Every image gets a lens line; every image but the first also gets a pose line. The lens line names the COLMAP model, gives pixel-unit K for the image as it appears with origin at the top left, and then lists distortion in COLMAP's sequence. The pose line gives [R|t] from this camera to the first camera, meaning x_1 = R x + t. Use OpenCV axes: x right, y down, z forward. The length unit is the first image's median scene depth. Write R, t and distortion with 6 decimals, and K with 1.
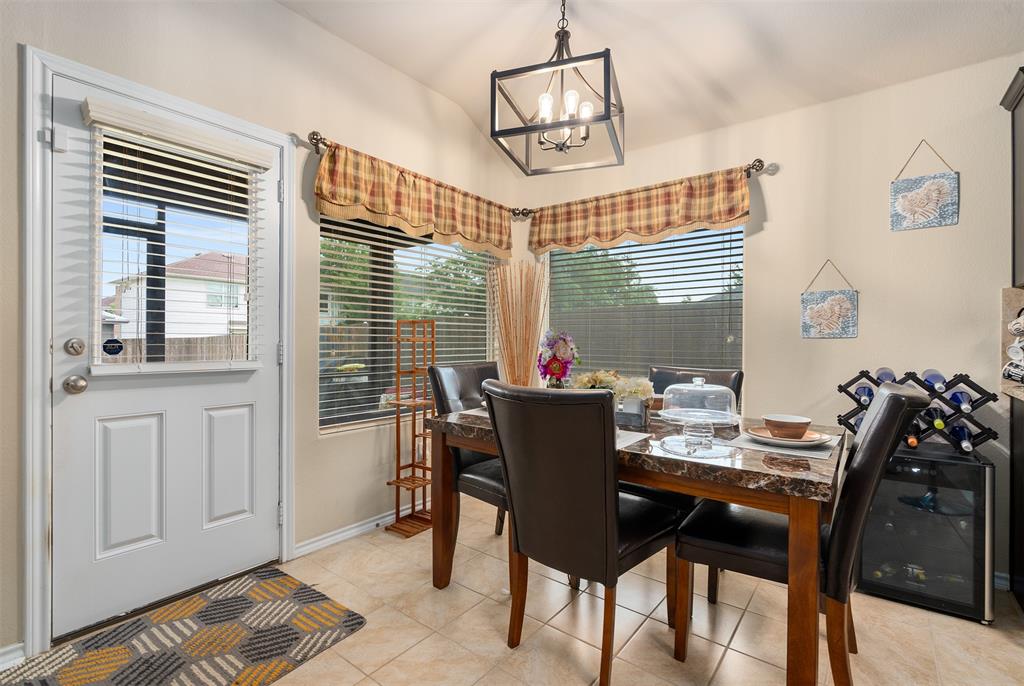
lens RADIAL K [[471.2, 0, 516.4], [0, 471.2, 339.6], [0, 0, 1]] dist [-0.002596, -0.000329]
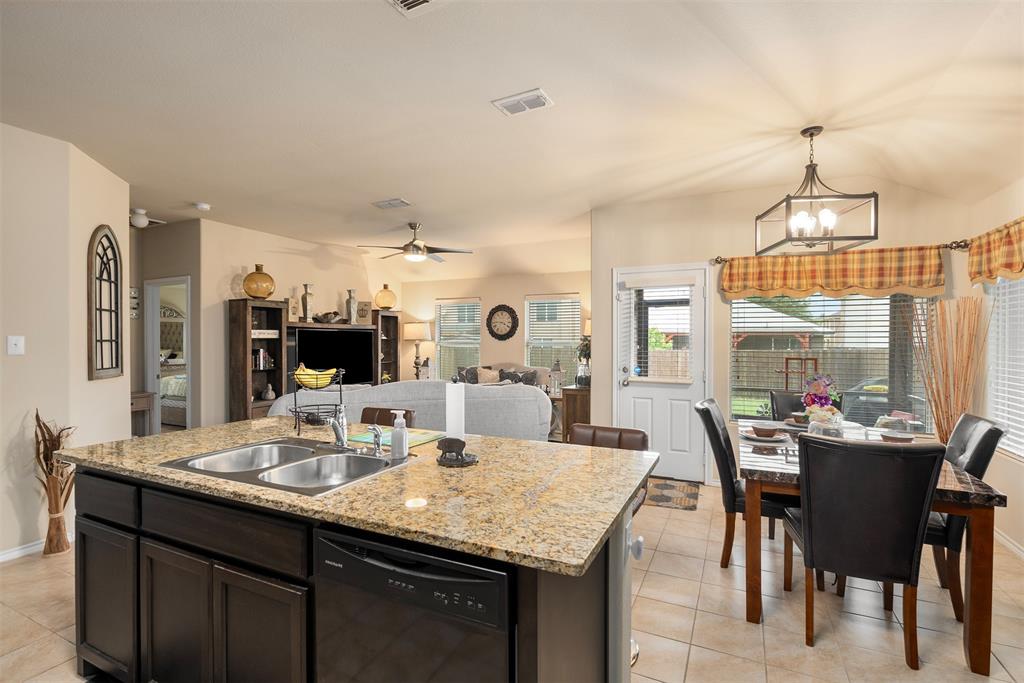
lens RADIAL K [[464.2, 0, 518.8], [0, 464.2, 341.4], [0, 0, 1]] dist [-0.001921, 0.000242]
pose [[0.213649, -0.005159, -0.976897, 1.132360], [-0.002004, 0.999982, -0.005719, -0.094877], [0.976908, 0.003180, 0.213635, -0.141716]]
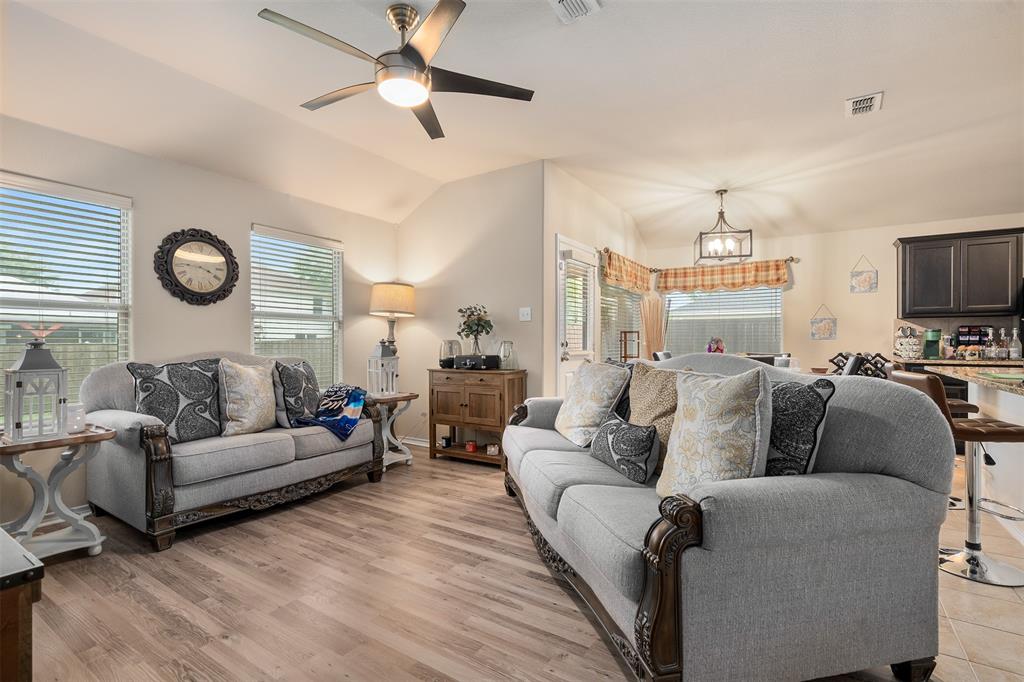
lens RADIAL K [[470.1, 0, 515.1], [0, 470.1, 343.6], [0, 0, 1]] dist [-0.003435, 0.000023]
pose [[0.996536, -0.005471, 0.082982, -1.008227], [0.005180, 0.999980, 0.003726, 0.001396], [-0.083000, -0.003284, 0.996544, -1.129876]]
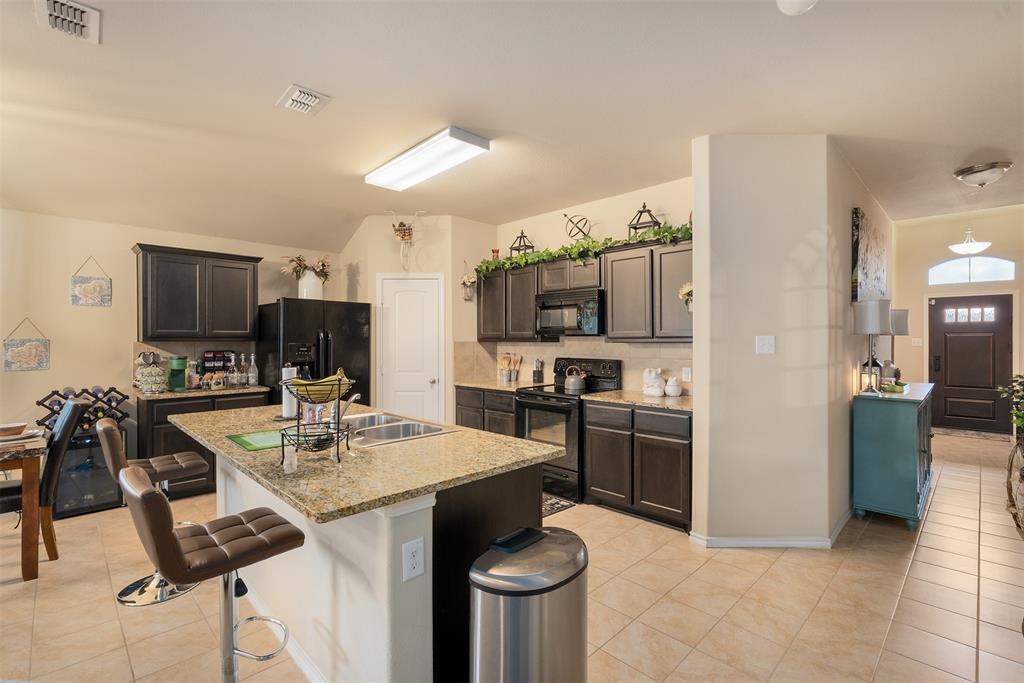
lens RADIAL K [[464.2, 0, 518.8], [0, 464.2, 341.4], [0, 0, 1]] dist [-0.001921, 0.000242]
pose [[0.127784, -0.008449, 0.991766, -0.616875], [0.003276, 0.999962, 0.008096, -0.105846], [-0.991797, 0.002215, 0.127806, -0.763202]]
